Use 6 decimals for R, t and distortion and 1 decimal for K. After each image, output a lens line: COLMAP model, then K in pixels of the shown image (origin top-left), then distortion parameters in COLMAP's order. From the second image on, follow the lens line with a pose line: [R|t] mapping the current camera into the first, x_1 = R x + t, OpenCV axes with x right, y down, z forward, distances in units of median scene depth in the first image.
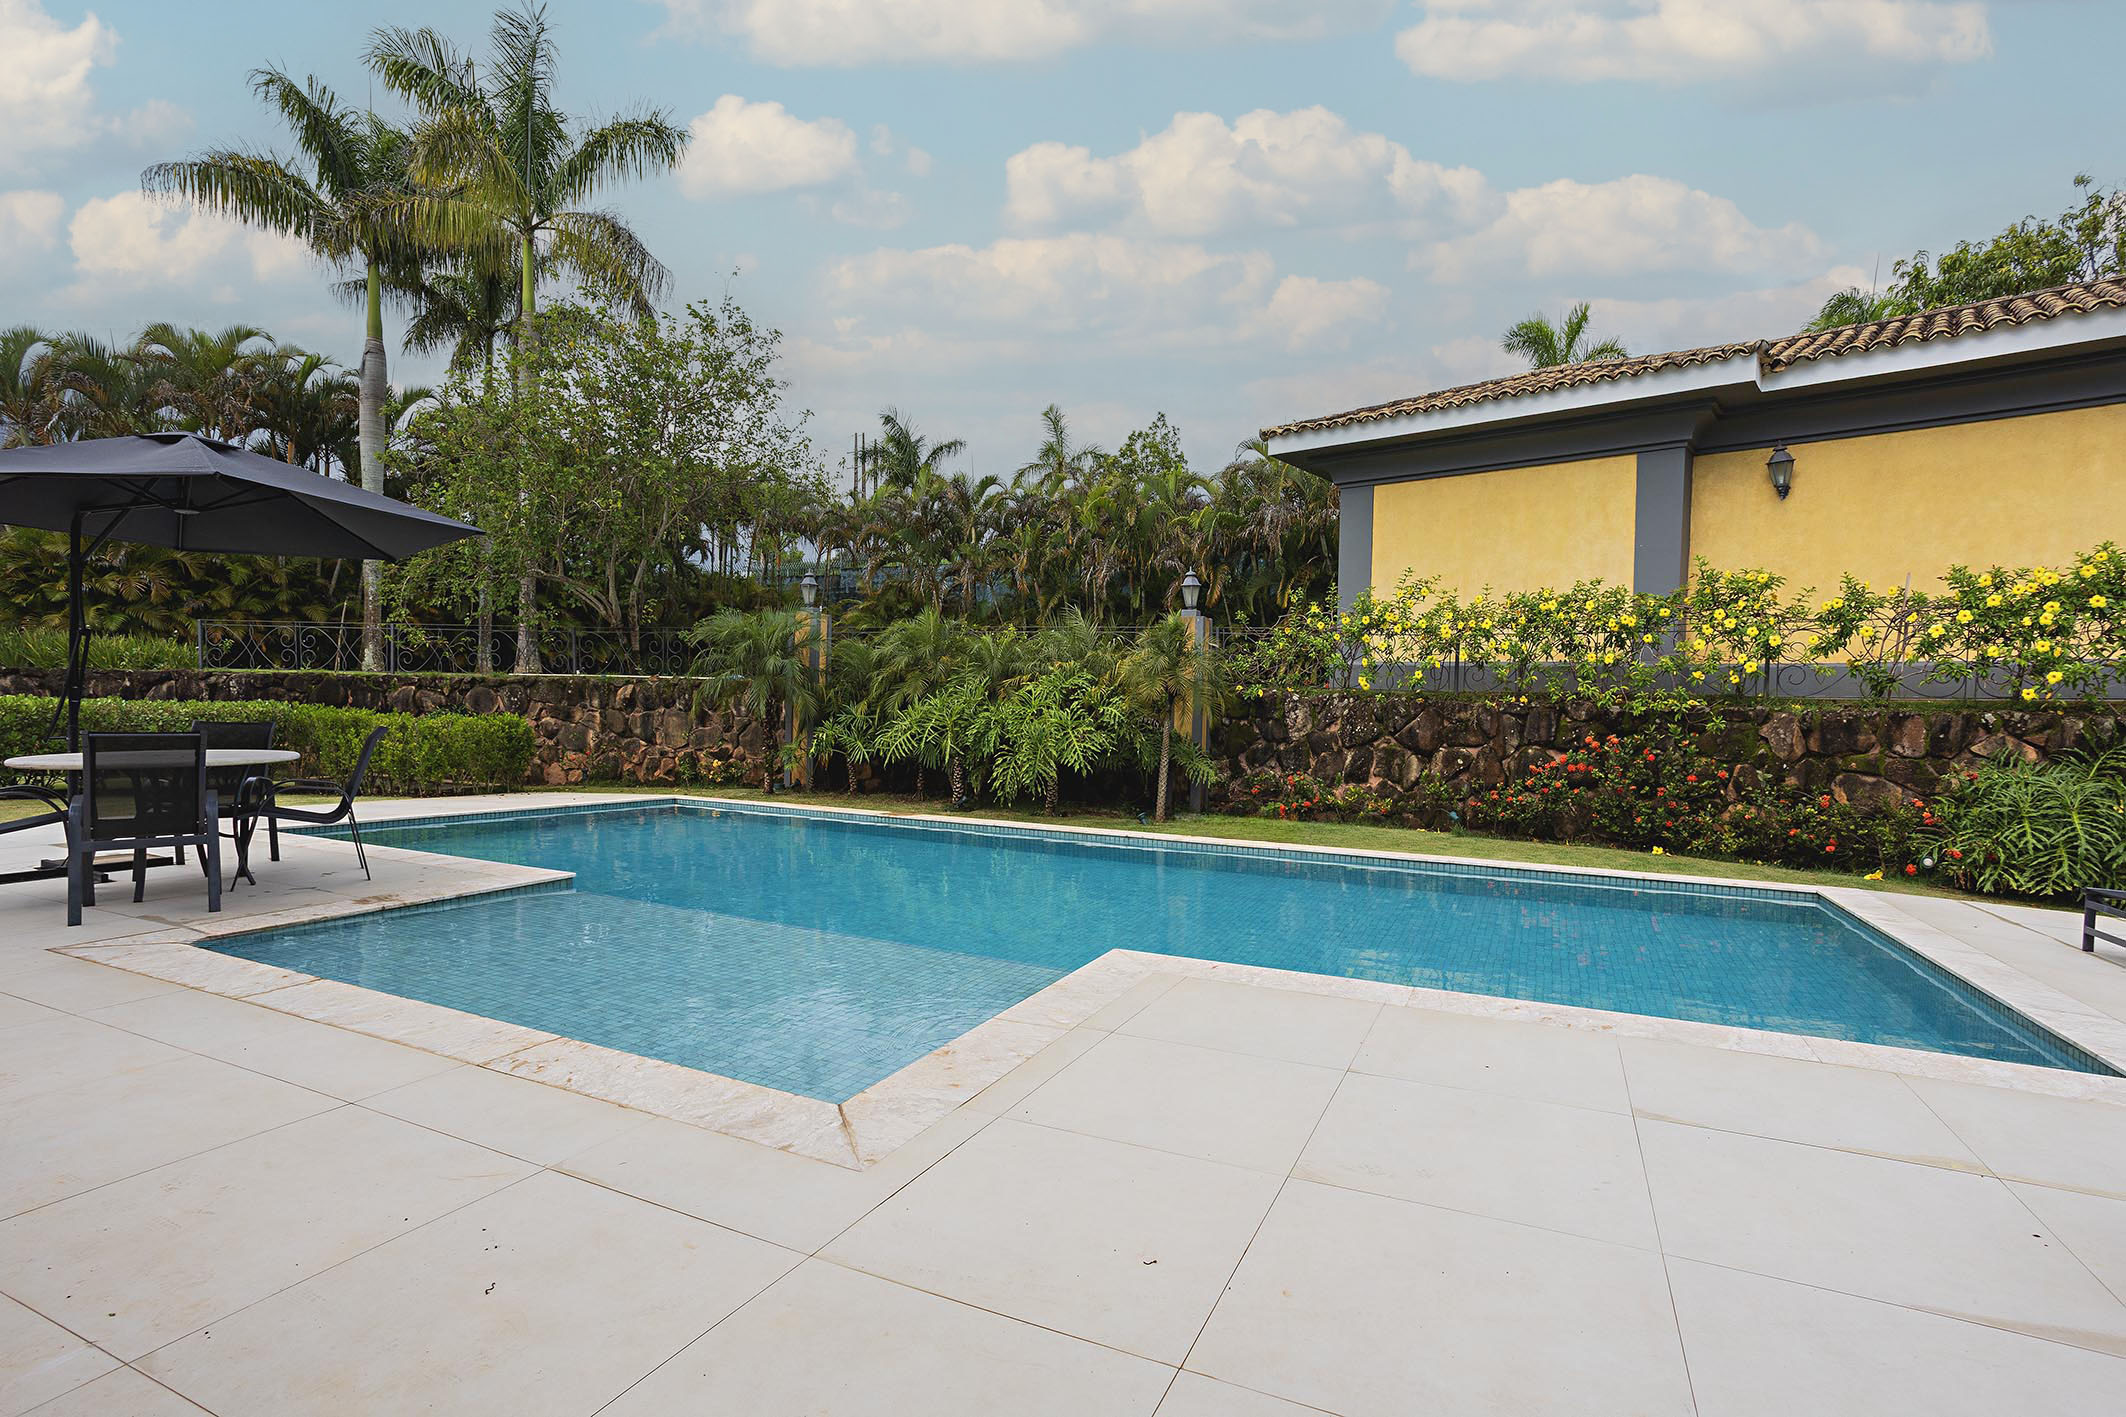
lens RADIAL K [[1027.0, 0, 1209.3], [0, 1027.0, 773.4], [0, 0, 1]] dist [-0.000276, 0.004158]
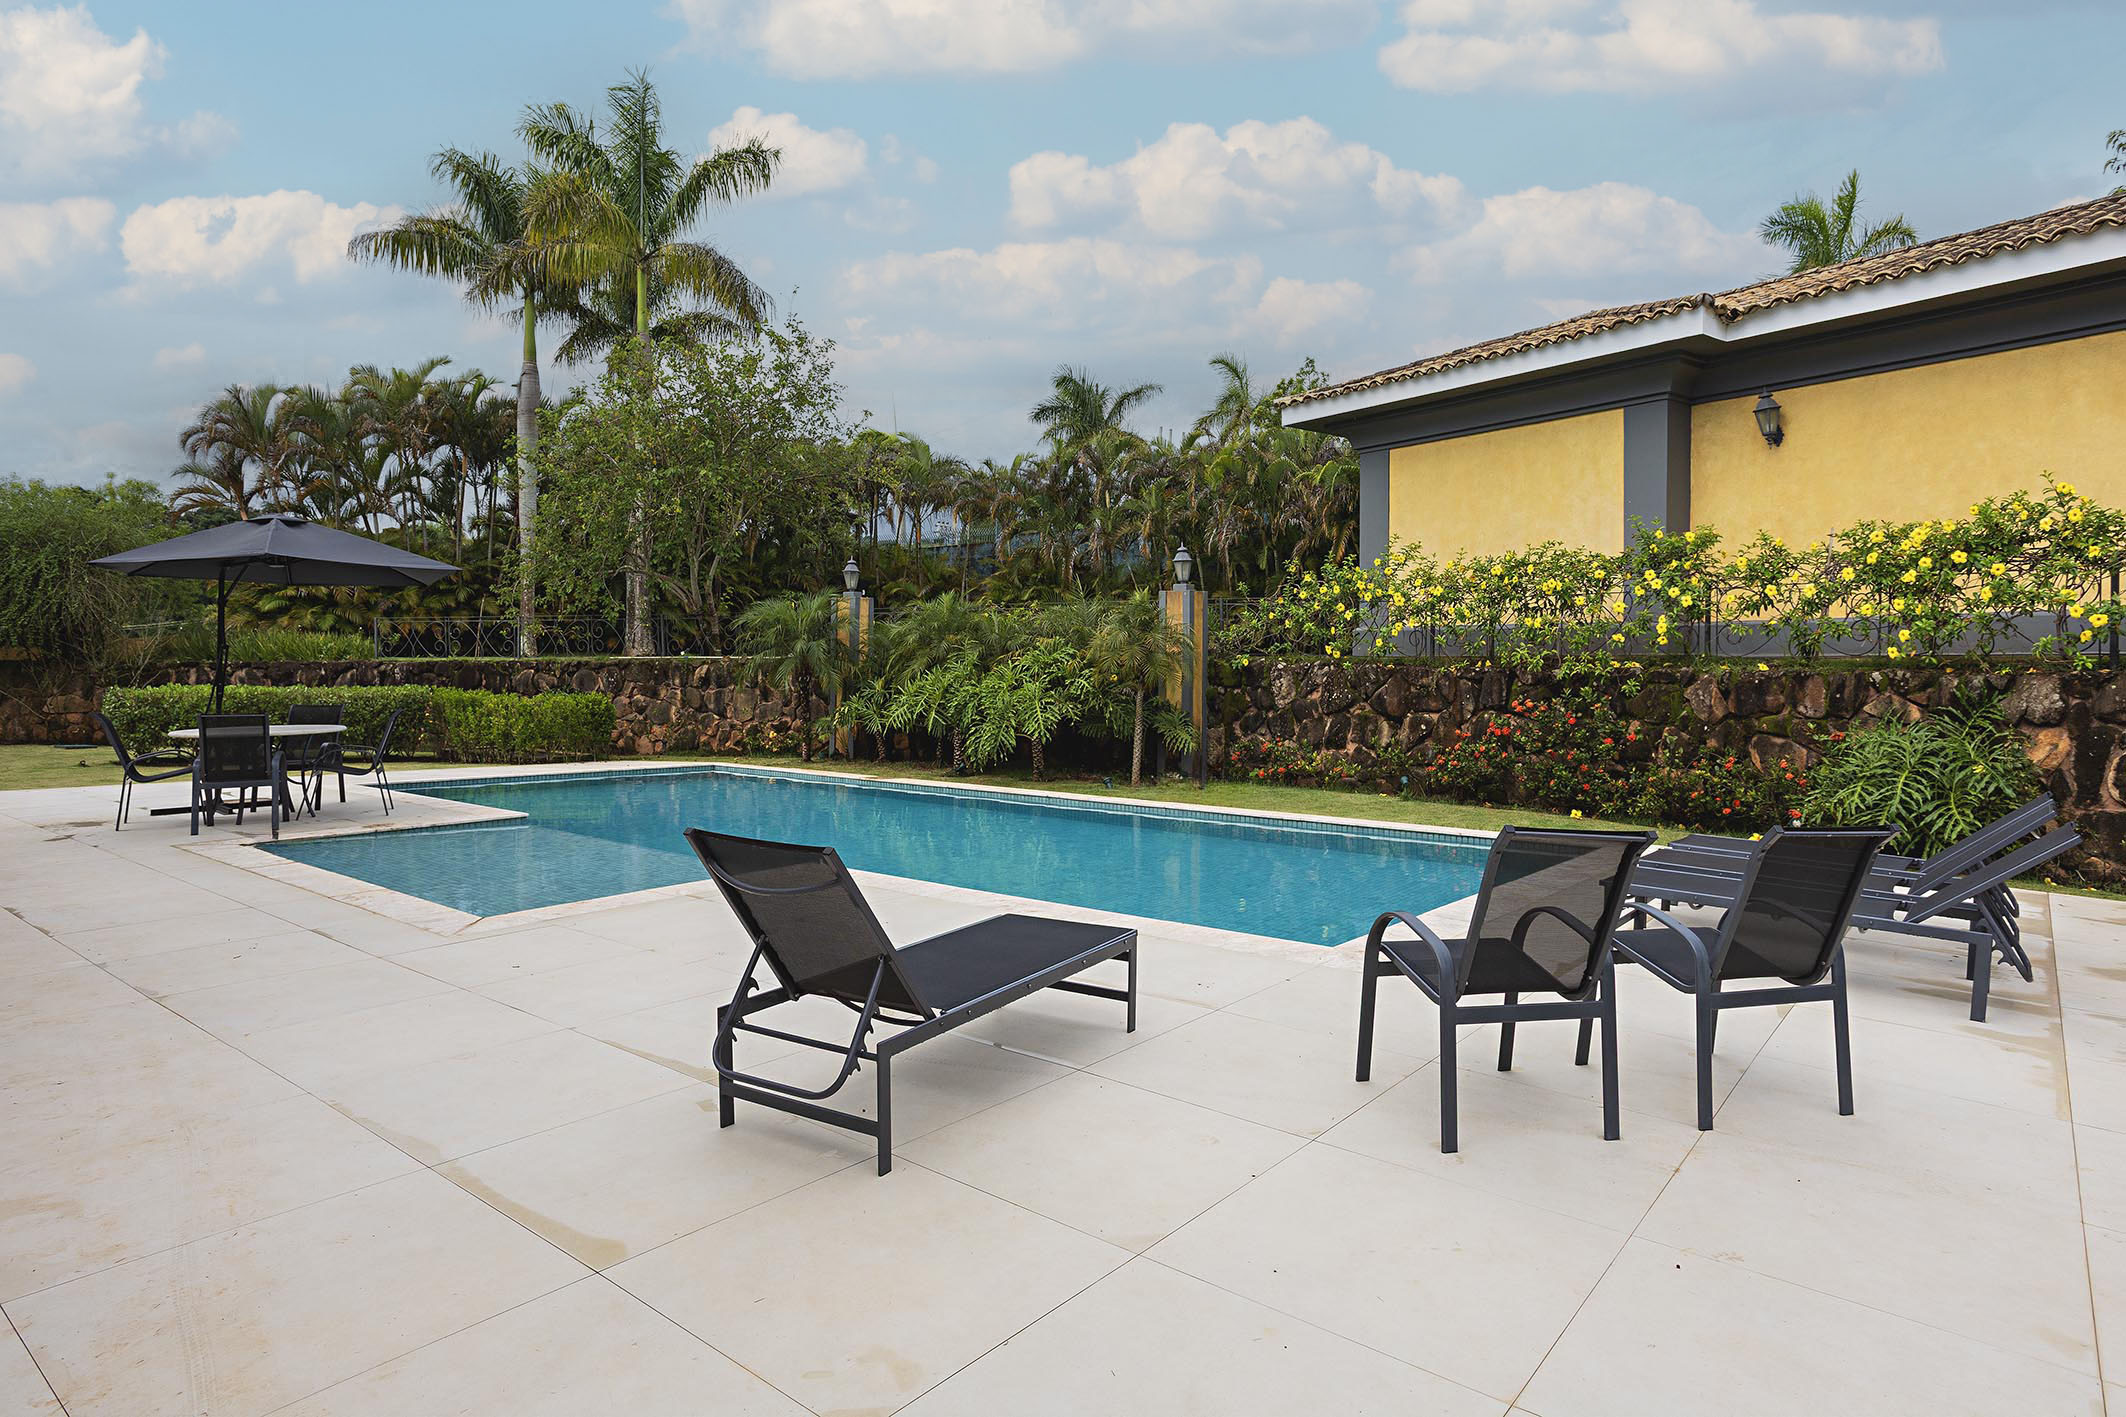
lens RADIAL K [[1210.7, 0, 1262.0], [0, 1210.7, 718.5], [0, 0, 1]] dist [0.017117, -0.003987]
pose [[0.979993, -0.009957, -0.198781, 0.308129], [0.004970, 0.999661, -0.025569, 0.009038], [0.198968, 0.024070, 0.979710, -0.183225]]
